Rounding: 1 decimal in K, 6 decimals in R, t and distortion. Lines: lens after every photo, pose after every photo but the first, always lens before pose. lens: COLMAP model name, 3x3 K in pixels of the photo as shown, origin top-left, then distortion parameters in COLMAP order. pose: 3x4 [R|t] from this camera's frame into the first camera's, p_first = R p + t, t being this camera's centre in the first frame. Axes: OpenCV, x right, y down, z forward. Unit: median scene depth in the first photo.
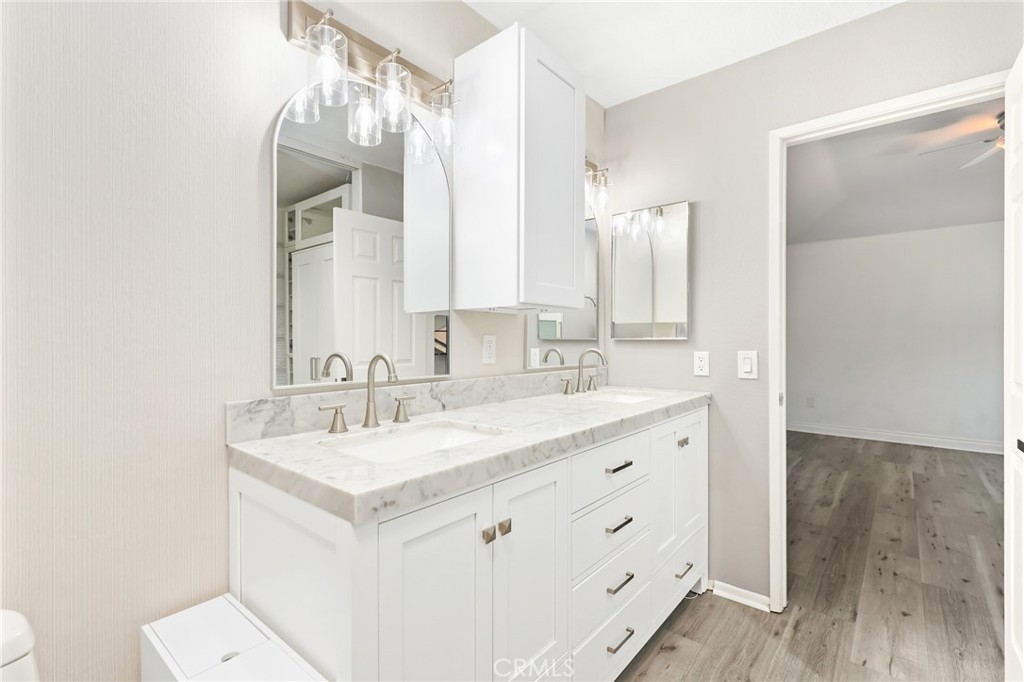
lens RADIAL K [[466.5, 0, 514.3], [0, 466.5, 350.0], [0, 0, 1]] dist [0.000491, 0.000210]
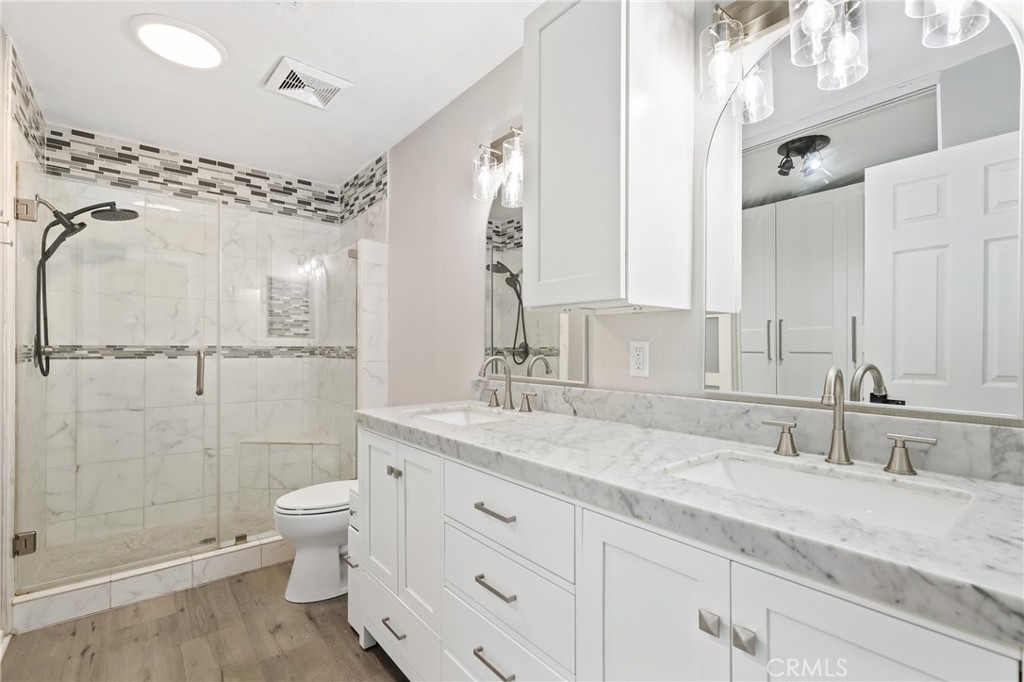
lens RADIAL K [[466.5, 0, 514.3], [0, 466.5, 350.0], [0, 0, 1]] dist [0.000491, 0.000210]
pose [[-0.193327, 0.006724, -0.981111, 0.835148], [-0.020487, 0.999731, 0.010889, -0.022259], [0.980920, 0.022205, -0.193138, 1.010503]]
